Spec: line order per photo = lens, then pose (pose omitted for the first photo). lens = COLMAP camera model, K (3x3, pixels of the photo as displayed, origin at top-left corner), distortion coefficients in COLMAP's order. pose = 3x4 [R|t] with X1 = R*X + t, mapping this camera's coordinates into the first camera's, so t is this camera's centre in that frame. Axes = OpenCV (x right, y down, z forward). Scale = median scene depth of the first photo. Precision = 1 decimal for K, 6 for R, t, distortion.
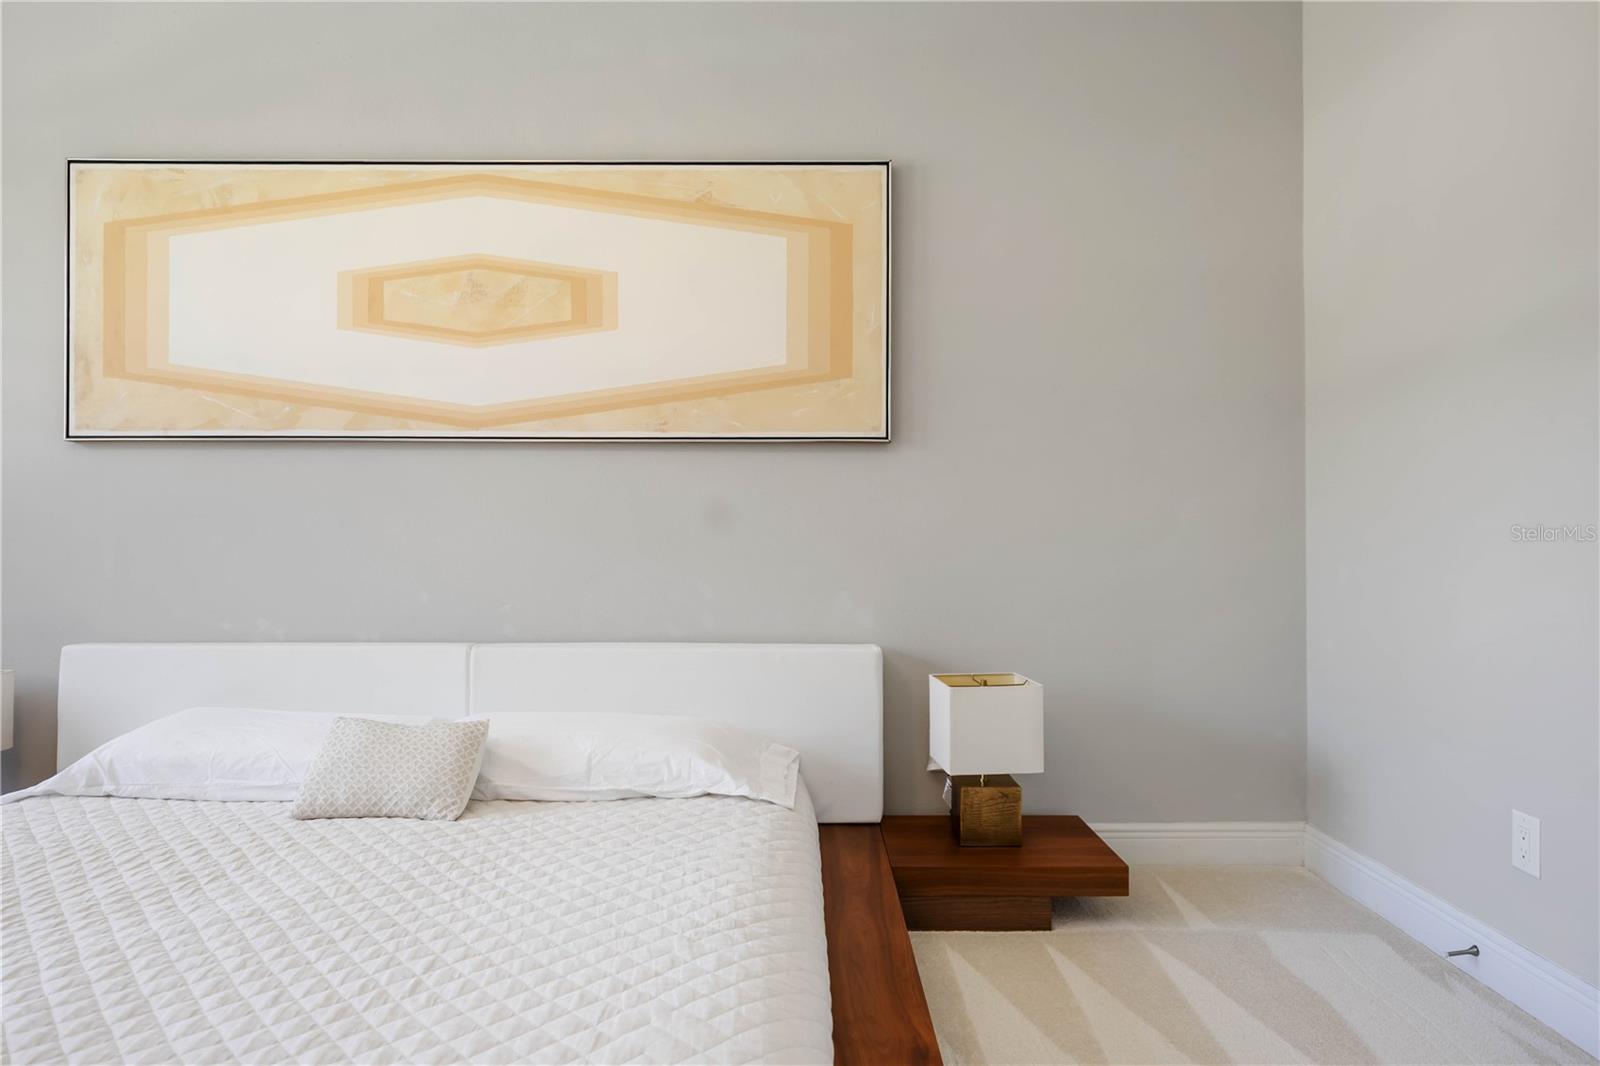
lens RADIAL K [[979.2, 0, 798.2], [0, 979.2, 526.3], [0, 0, 1]] dist [-0.002423, 0.000312]
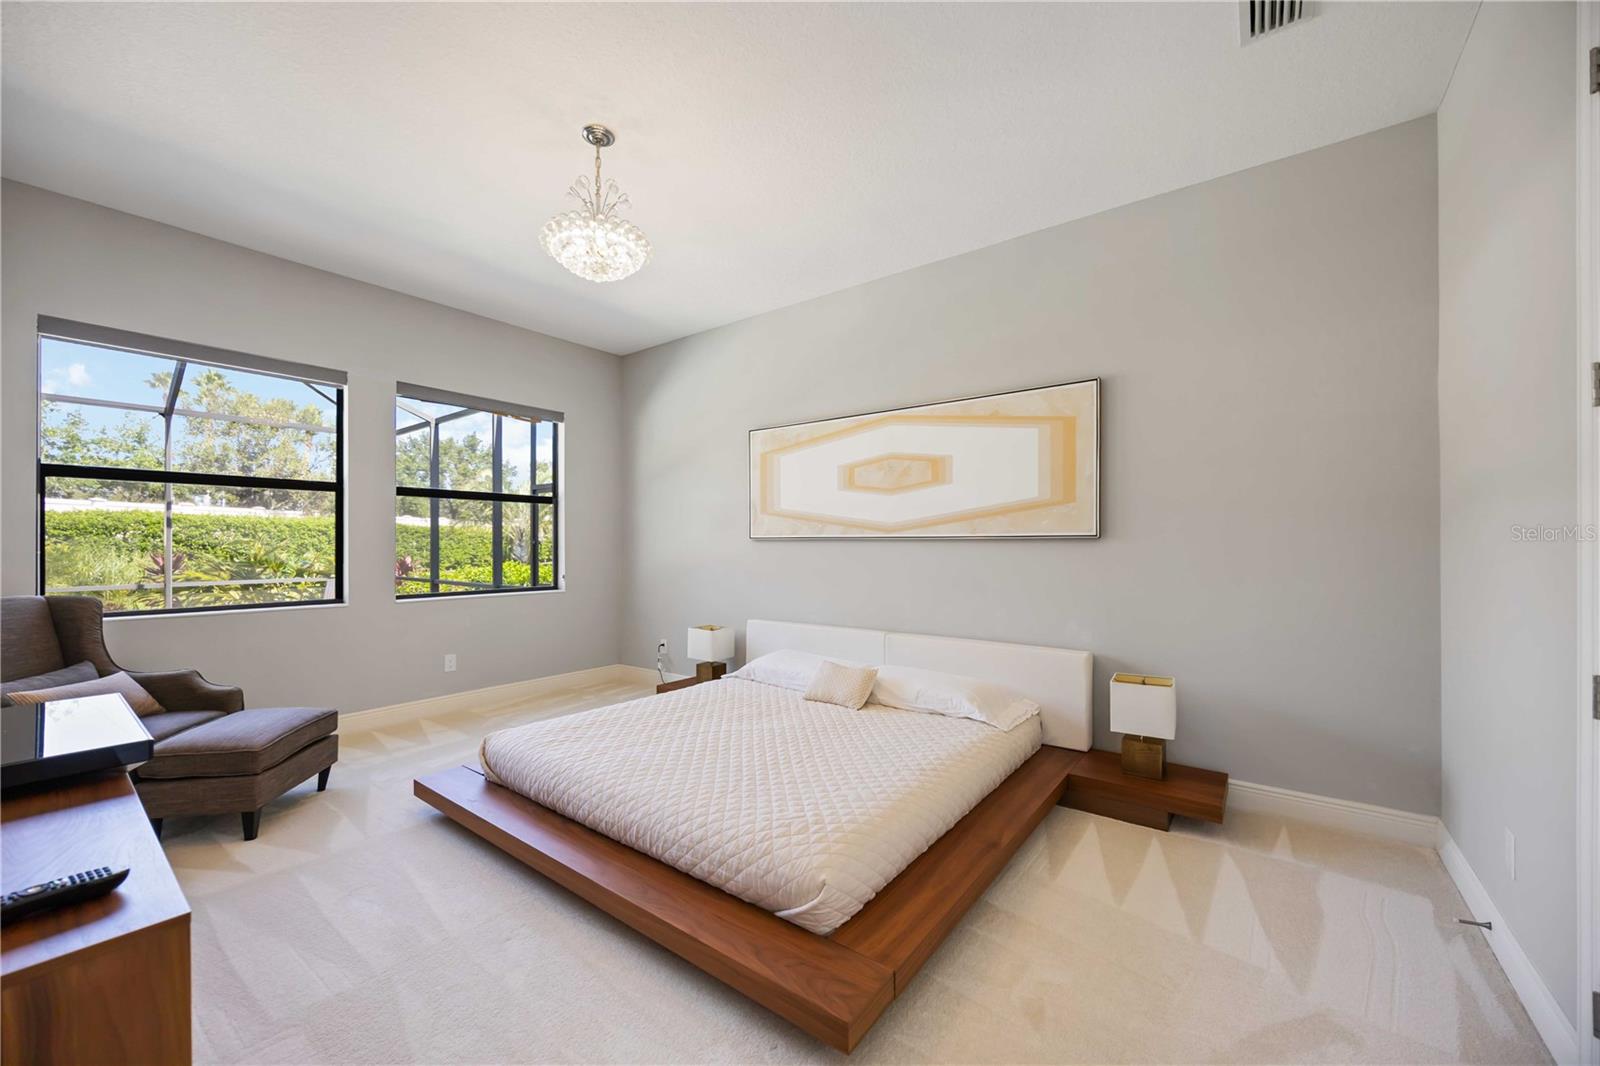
lens RADIAL K [[615.3, 0, 796.7], [0, 615.3, 537.5], [0, 0, 1]] dist [0.001061, -0.000404]
pose [[0.792693, -0.007964, -0.609569, 0.355008], [0.007246, 0.999967, -0.003642, -0.091290], [0.609578, -0.001529, 0.792725, -0.220491]]
